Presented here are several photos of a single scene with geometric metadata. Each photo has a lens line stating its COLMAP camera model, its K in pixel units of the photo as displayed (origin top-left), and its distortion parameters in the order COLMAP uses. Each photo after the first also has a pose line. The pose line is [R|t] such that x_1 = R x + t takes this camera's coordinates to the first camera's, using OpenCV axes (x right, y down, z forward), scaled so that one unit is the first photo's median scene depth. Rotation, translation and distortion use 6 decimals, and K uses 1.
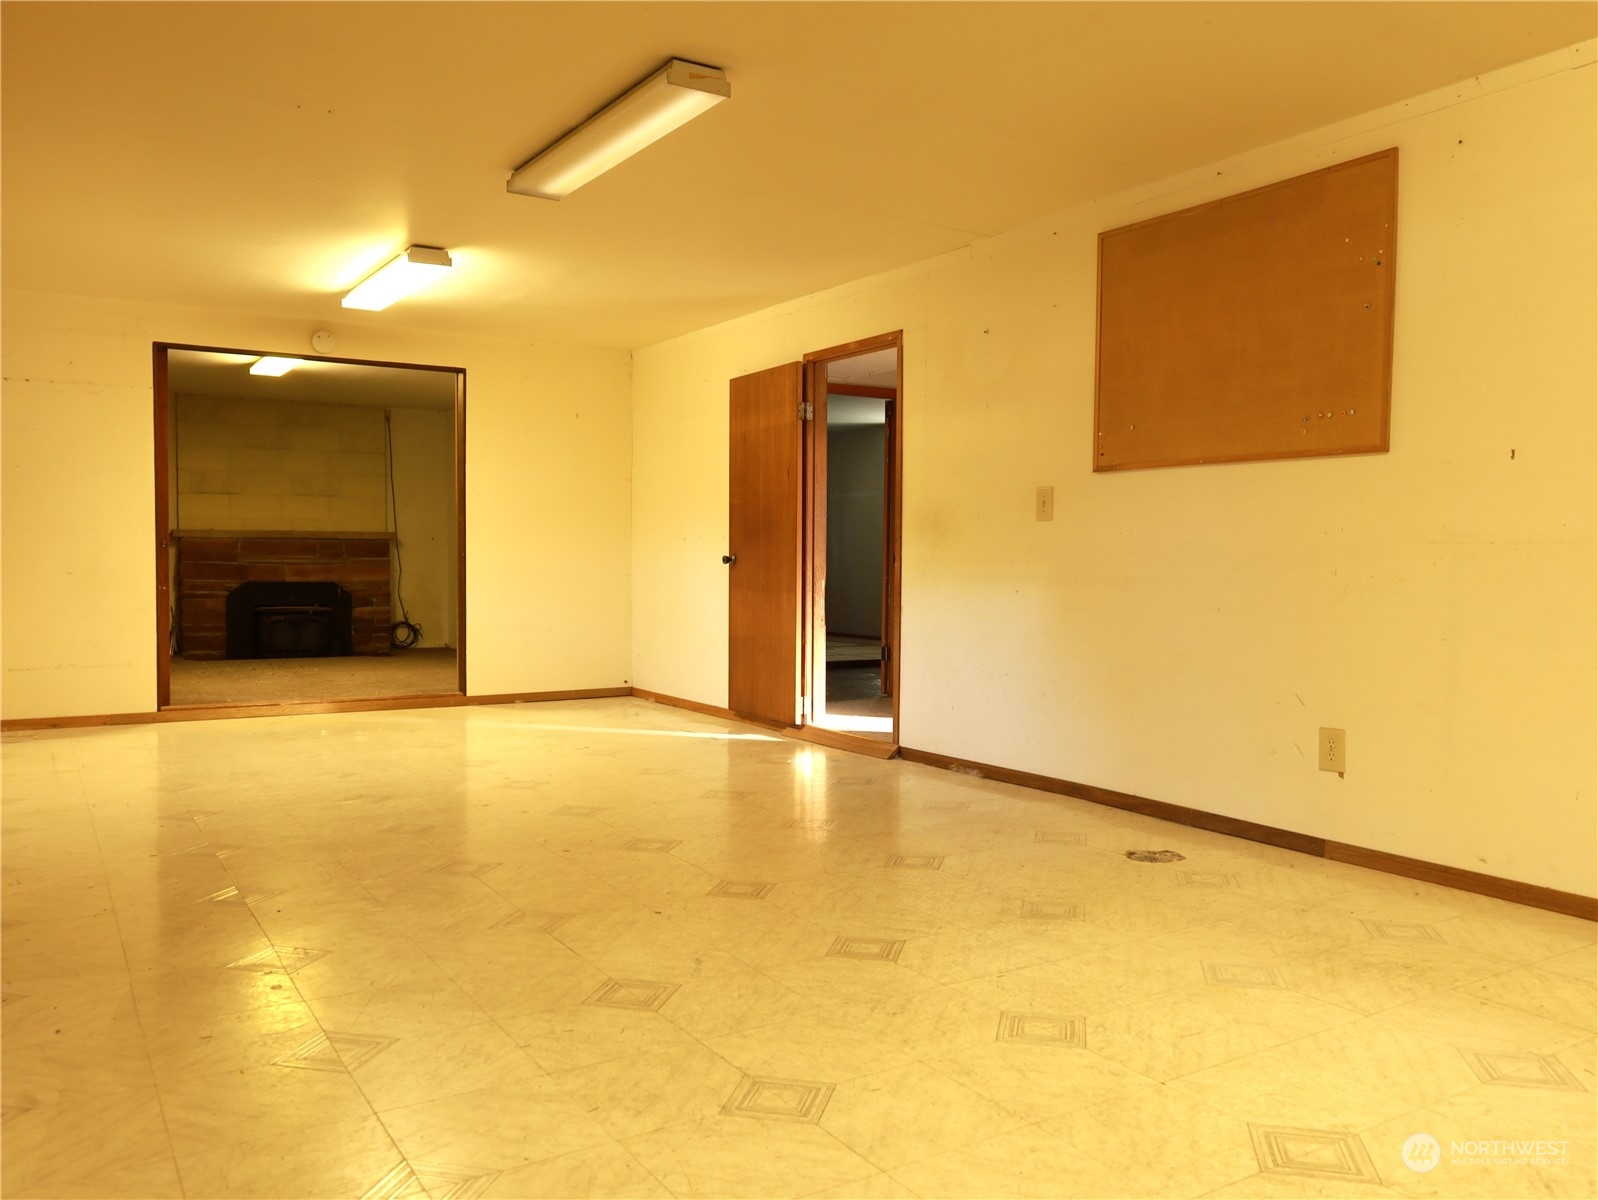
lens RADIAL K [[1240.4, 0, 796.4], [0, 1240.4, 593.2], [0, 0, 1]] dist [-0.003004, 0.001357]
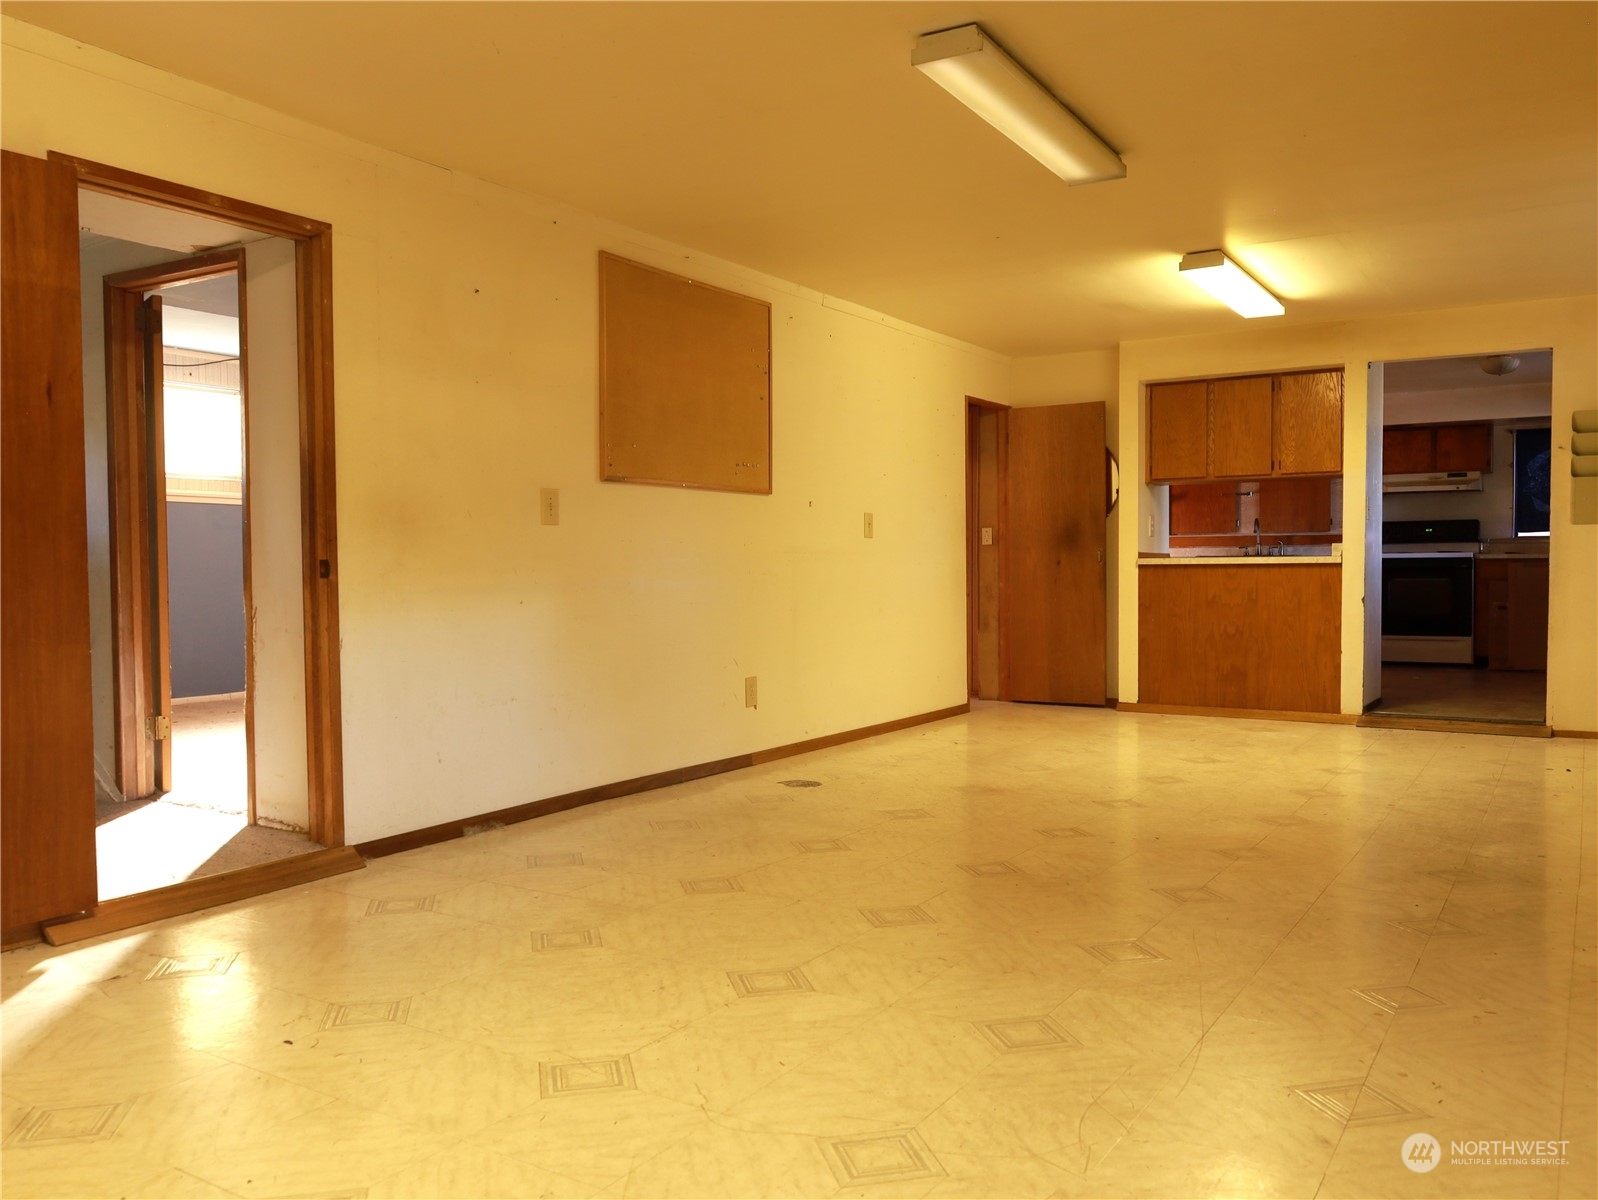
lens RADIAL K [[1262.9, 0, 798.6], [0, 1262.9, 603.5], [0, 0, 1]] dist [0.004063, -0.001106]
pose [[-0.432418, -0.033143, 0.901064, -1.003231], [0.028563, 0.998319, 0.050427, -0.056681], [-0.901221, 0.047543, -0.430744, 1.682123]]
